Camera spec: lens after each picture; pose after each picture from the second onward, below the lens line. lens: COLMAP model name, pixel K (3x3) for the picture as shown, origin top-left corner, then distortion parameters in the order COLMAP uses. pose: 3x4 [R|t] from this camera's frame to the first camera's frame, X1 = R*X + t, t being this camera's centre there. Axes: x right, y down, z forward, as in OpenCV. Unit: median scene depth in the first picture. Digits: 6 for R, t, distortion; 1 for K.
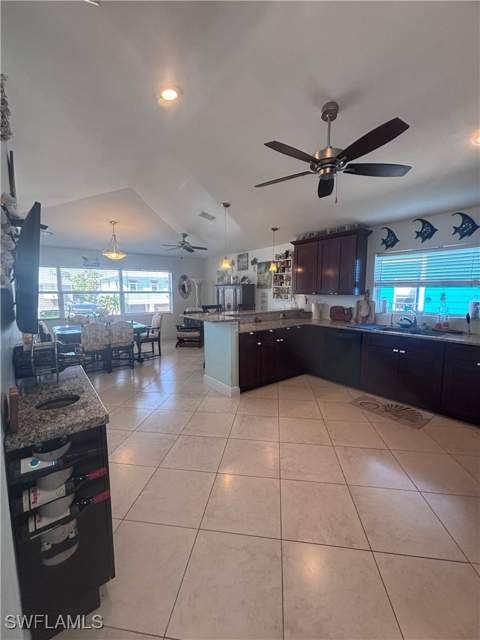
lens RADIAL K [[254.0, 0, 240.1], [0, 254.0, 319.1], [0, 0, 1]] dist [-0.000511, -0.000149]
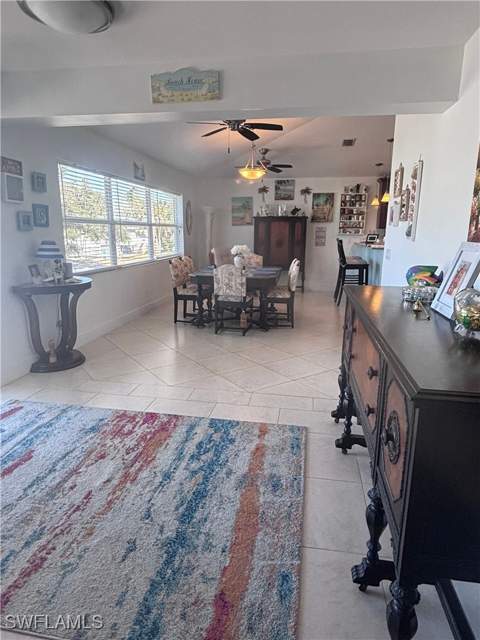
lens RADIAL K [[389.0, 0, 240.1], [0, 389.0, 318.6], [0, 0, 1]] dist [0.038767, 0.000095]
pose [[0.734448, -0.146364, 0.662694, -1.237114], [0.065855, 0.987229, 0.145056, -0.000913], [-0.675462, -0.062895, 0.734708, 0.143778]]
